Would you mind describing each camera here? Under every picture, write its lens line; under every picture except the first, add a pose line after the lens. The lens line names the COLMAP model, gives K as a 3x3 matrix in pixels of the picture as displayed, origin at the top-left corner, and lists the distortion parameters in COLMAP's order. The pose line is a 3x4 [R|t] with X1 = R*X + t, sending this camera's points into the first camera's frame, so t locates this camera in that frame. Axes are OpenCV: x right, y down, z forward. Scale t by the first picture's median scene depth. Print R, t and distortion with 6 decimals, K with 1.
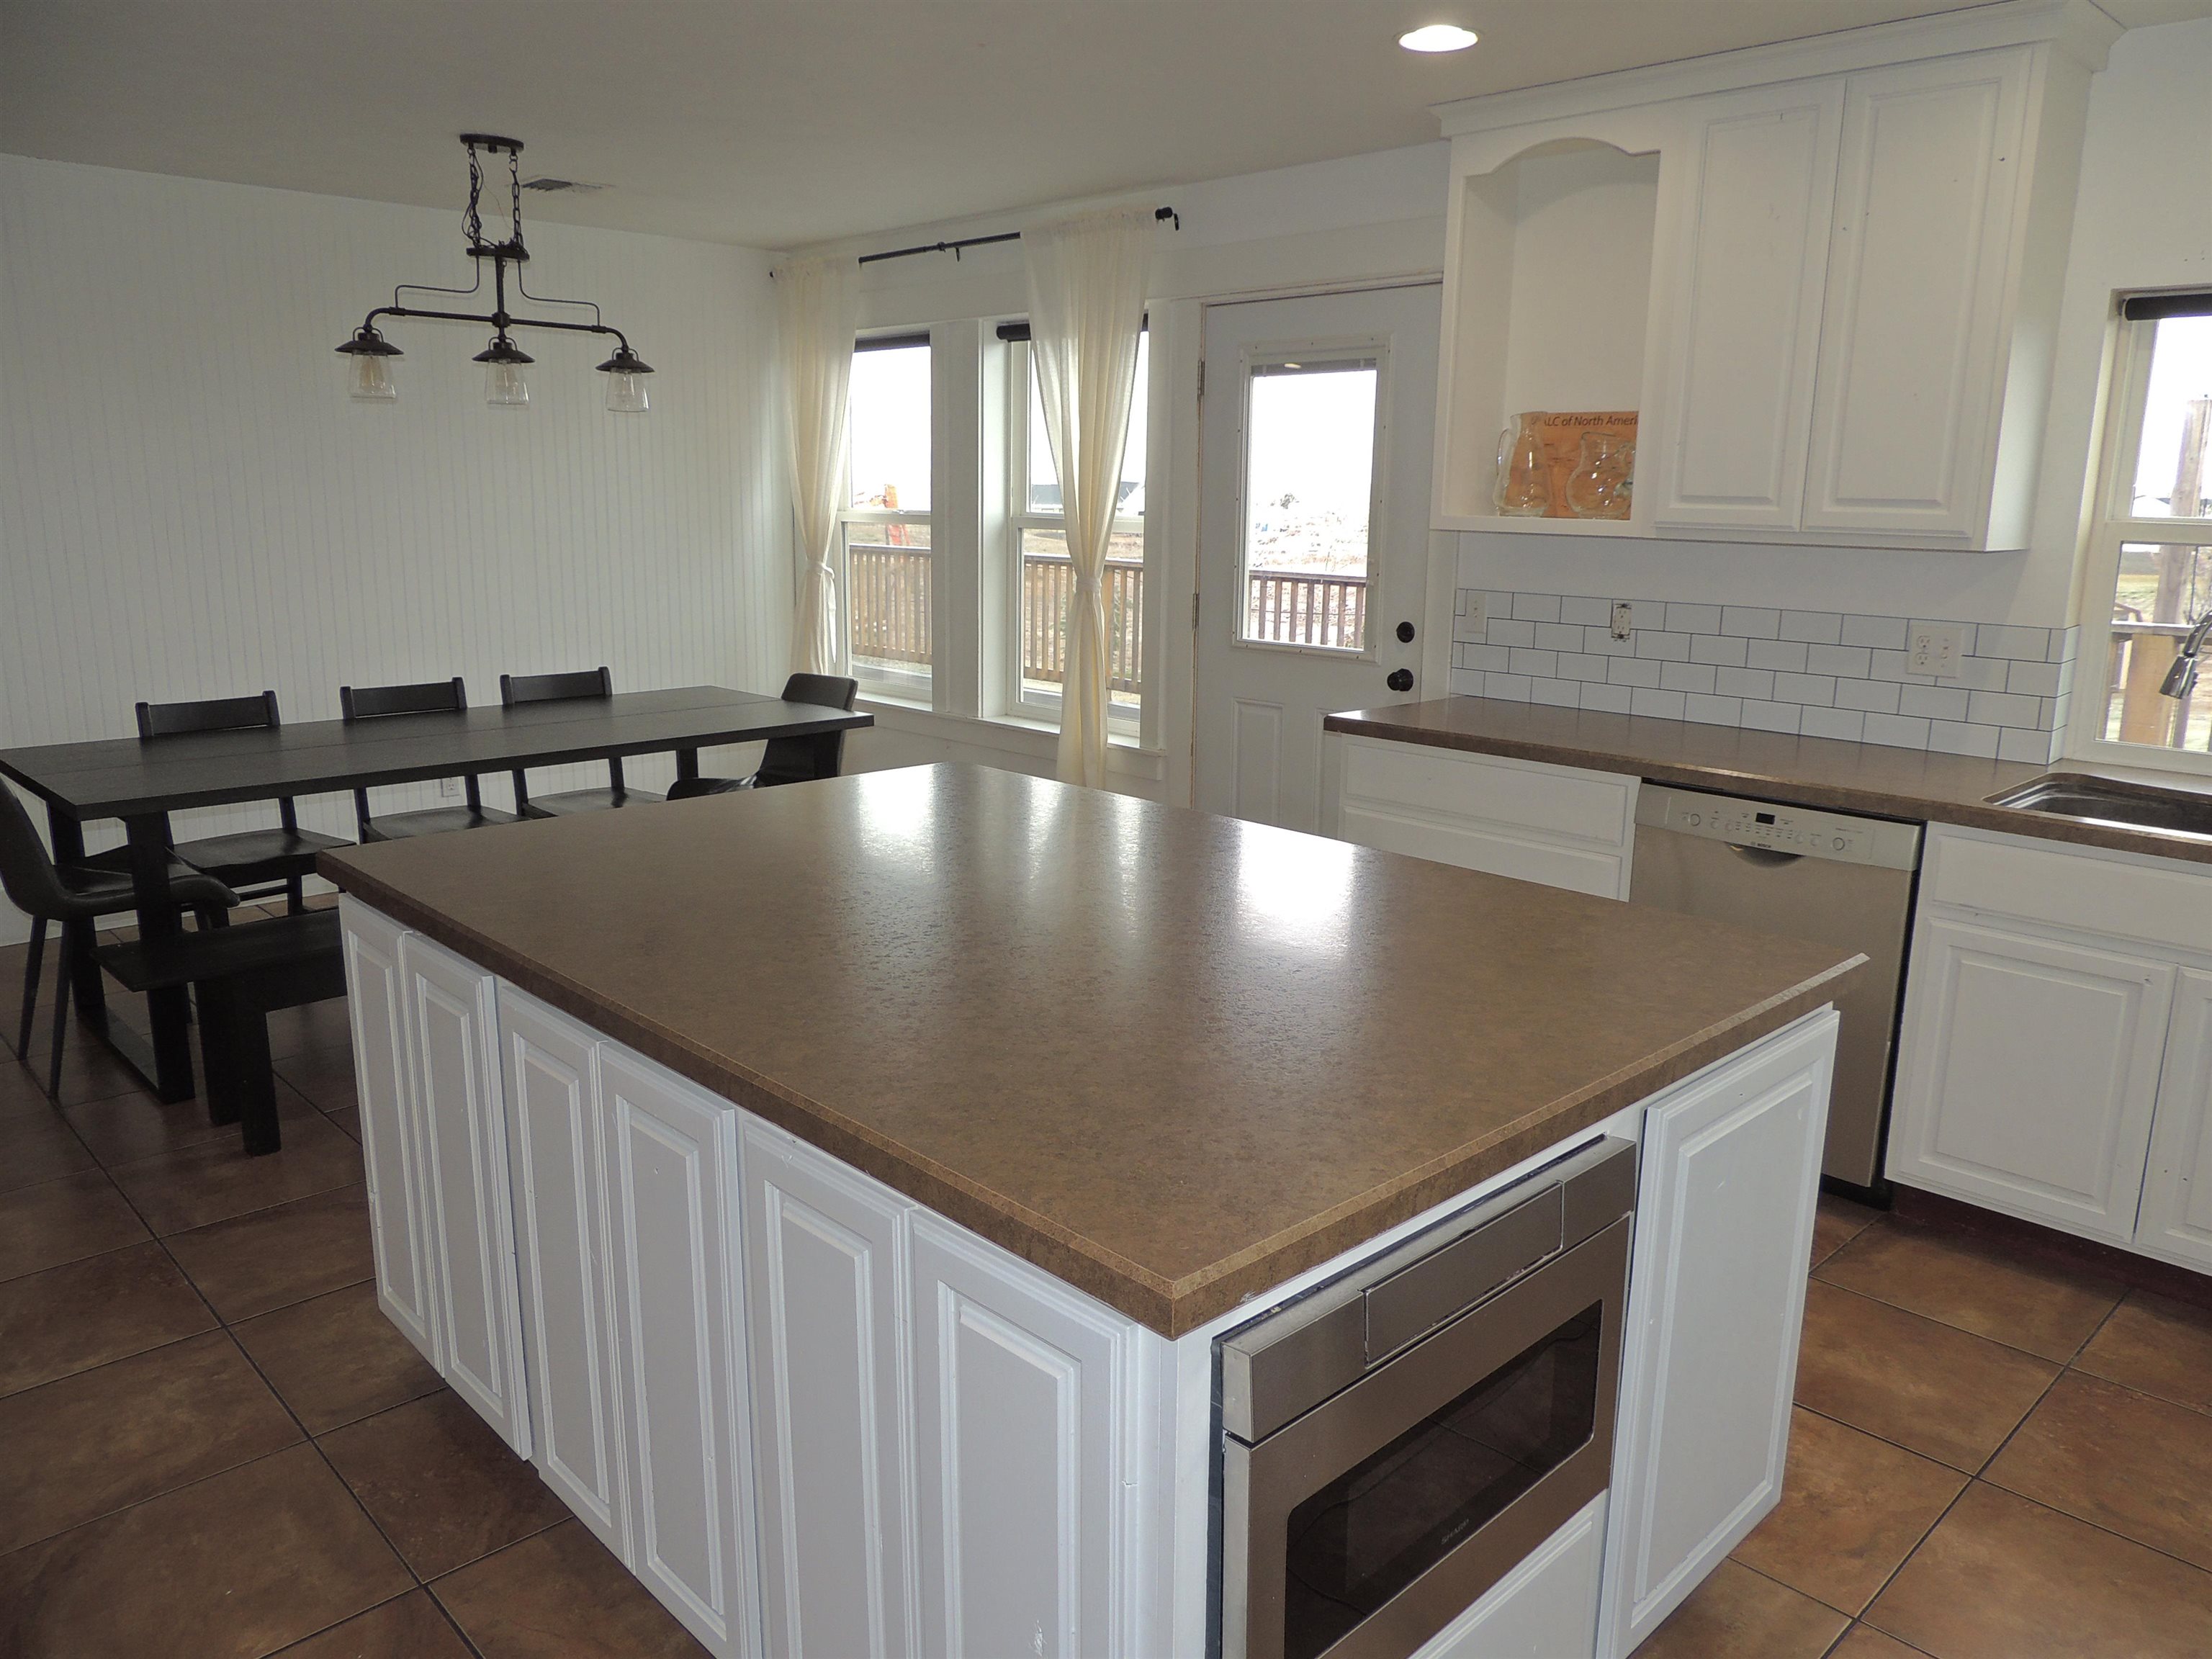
lens RADIAL K [[1562.2, 0, 1111.1], [0, 1562.2, 830.6], [0, 0, 1]] dist [-0.001723, -0.013792]
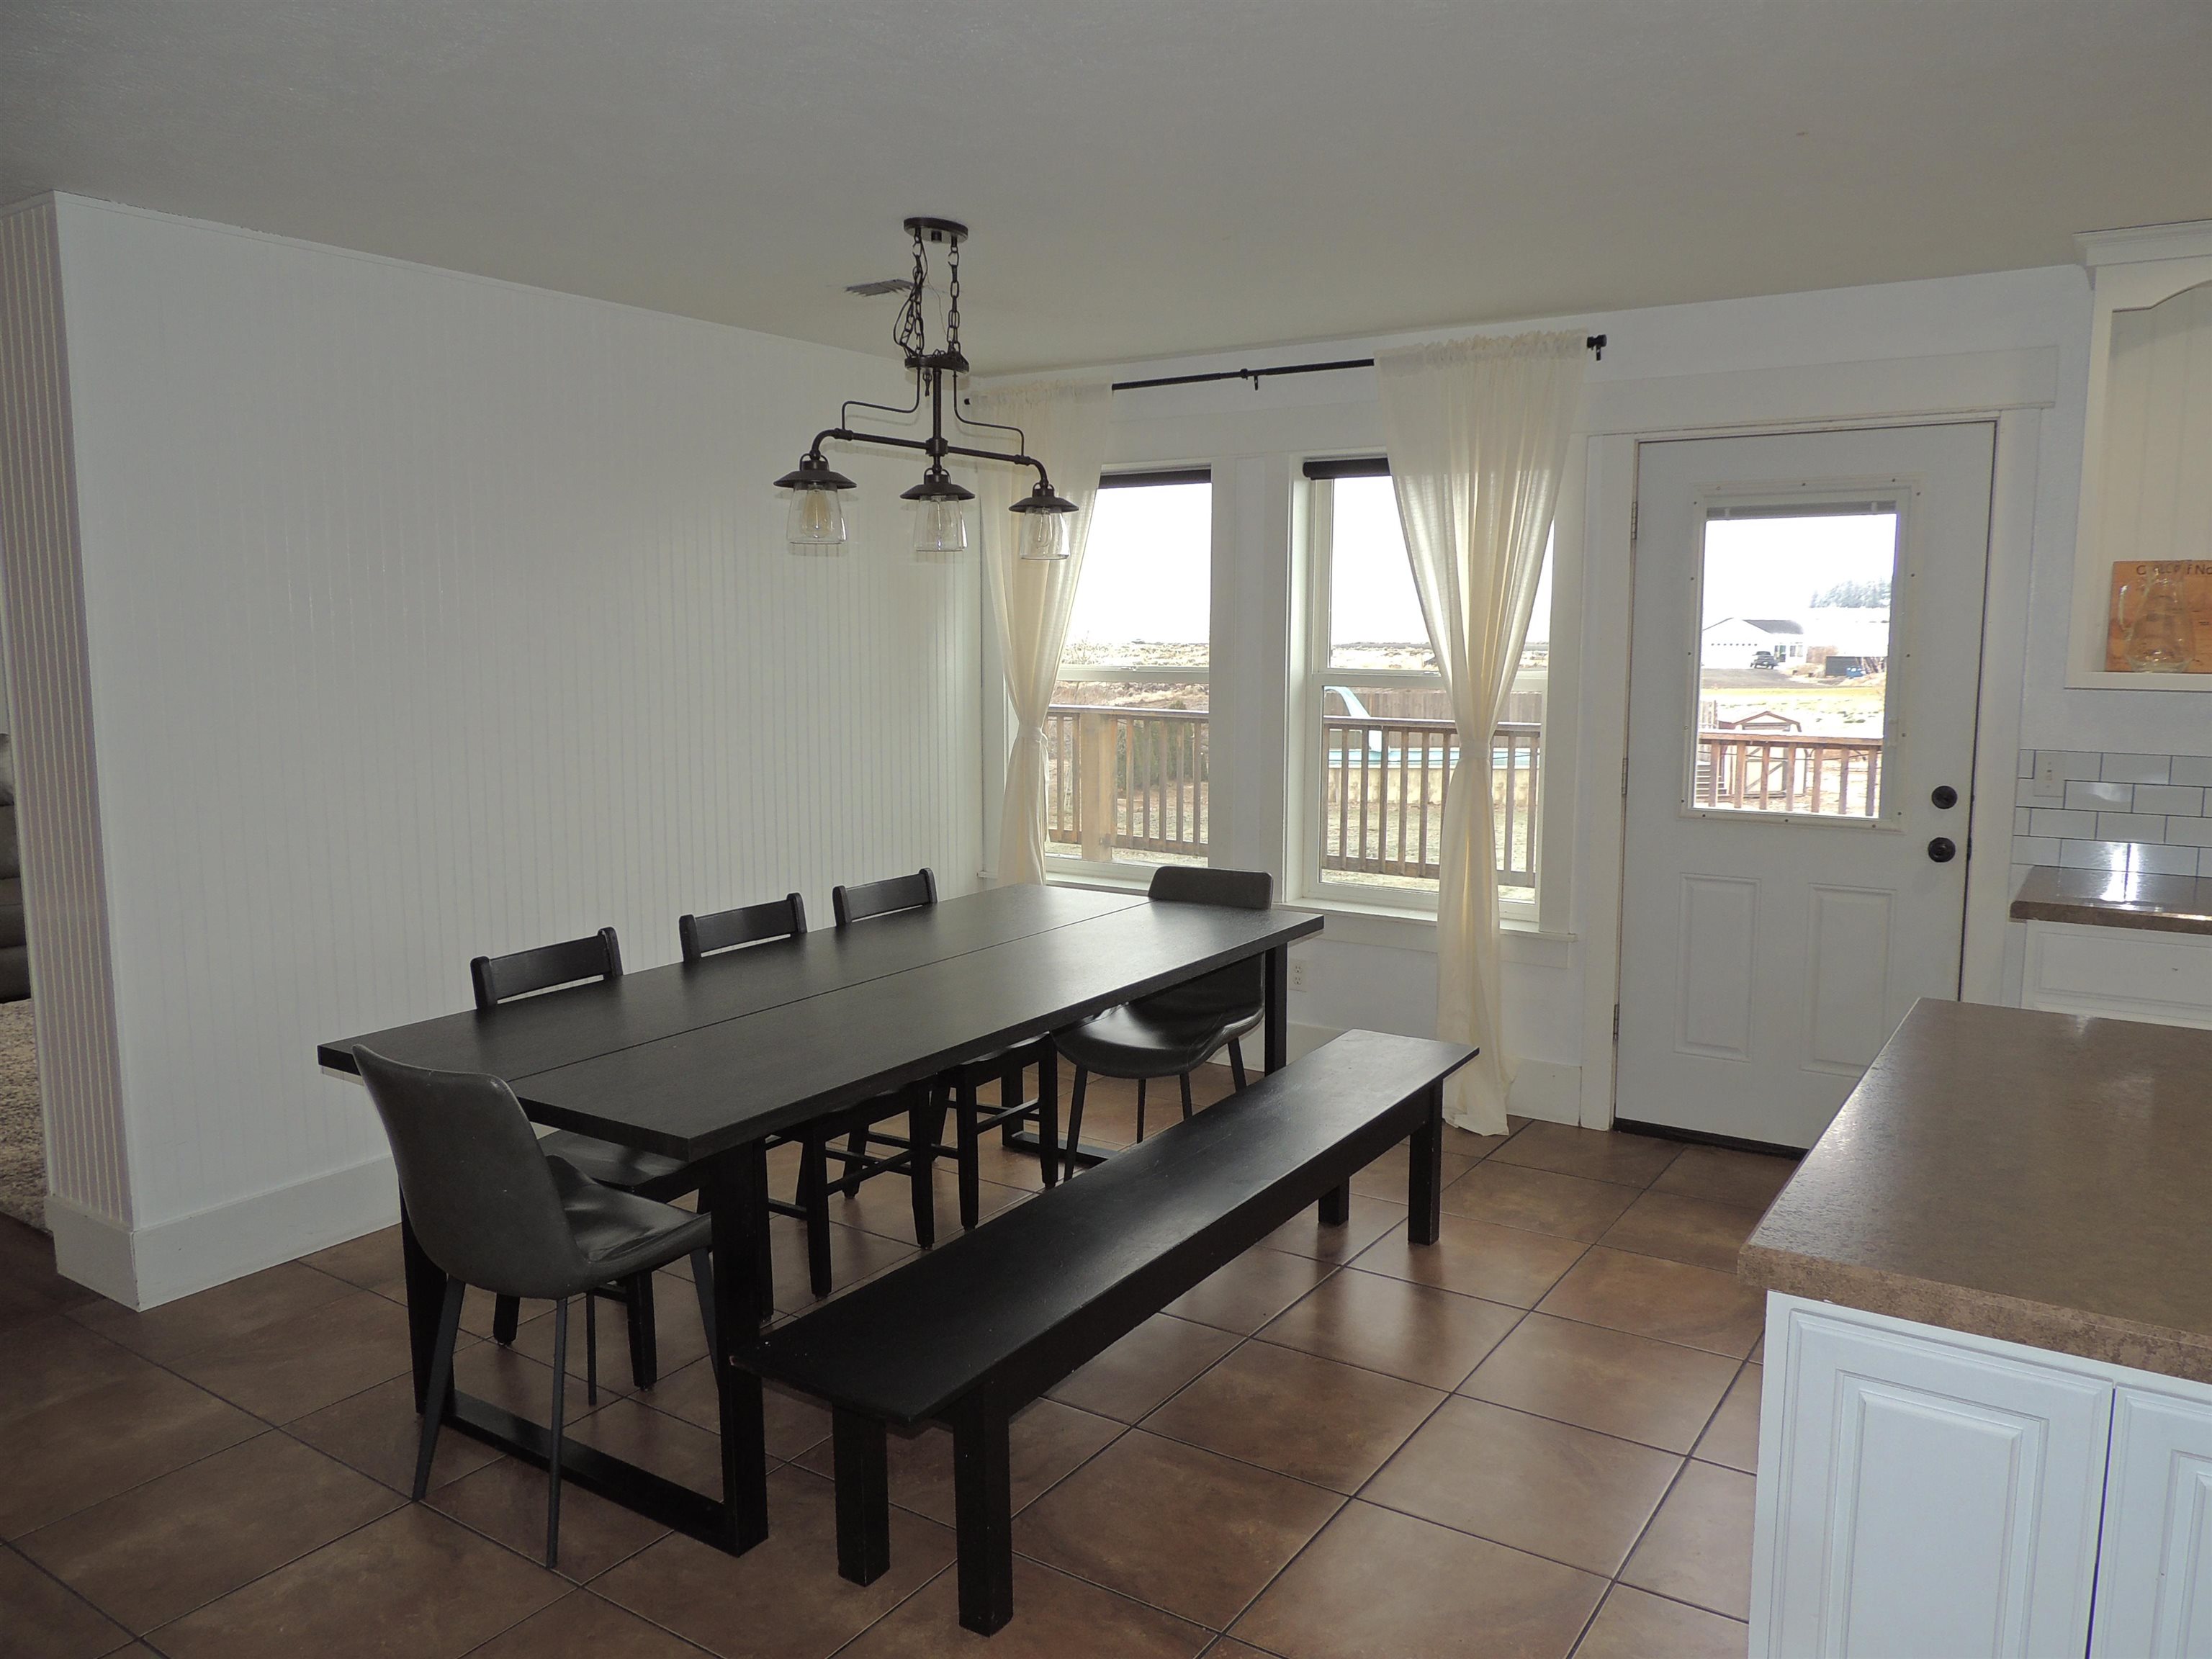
lens RADIAL K [[1562.2, 0, 1105.9], [0, 1562.2, 824.5], [0, 0, 1]] dist [-0.001723, -0.013792]
pose [[0.975247, -0.039913, 0.217487, -0.467215], [0.058554, 0.995078, -0.079951, -0.065874], [-0.213225, 0.090706, 0.972783, 0.219478]]
